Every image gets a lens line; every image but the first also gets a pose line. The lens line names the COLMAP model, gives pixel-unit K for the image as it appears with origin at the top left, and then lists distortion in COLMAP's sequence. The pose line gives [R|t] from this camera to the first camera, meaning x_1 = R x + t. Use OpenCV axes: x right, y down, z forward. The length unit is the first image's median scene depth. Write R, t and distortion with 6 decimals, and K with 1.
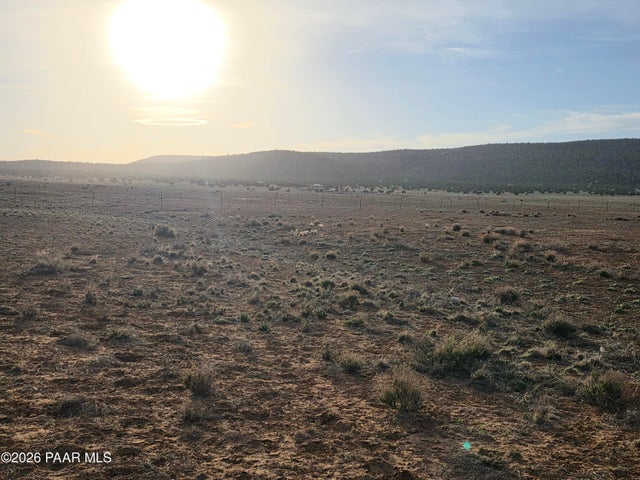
lens RADIAL K [[697.6, 0, 320.0], [0, 697.6, 240.0], [0, 0, 1]] dist [0.147610, -0.283287]
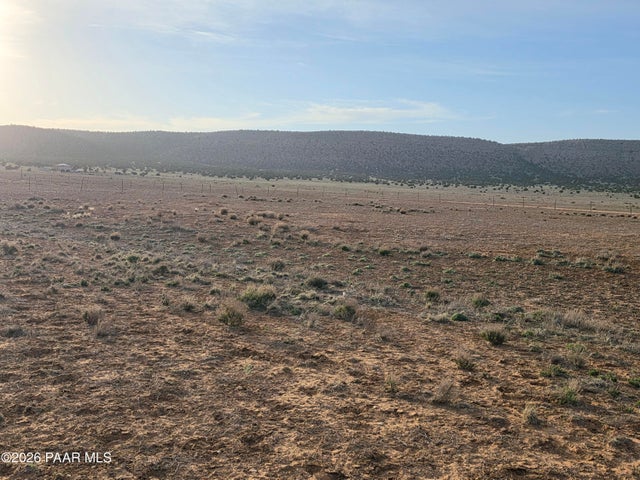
lens RADIAL K [[692.9, 0, 315.9], [0, 692.9, 240.1], [0, 0, 1]] dist [0.158289, -0.342586]
pose [[0.942528, -0.012914, 0.333876, -0.069184], [0.004947, 0.999683, 0.024703, 0.002480], [-0.334089, -0.021632, 0.942293, -0.168904]]
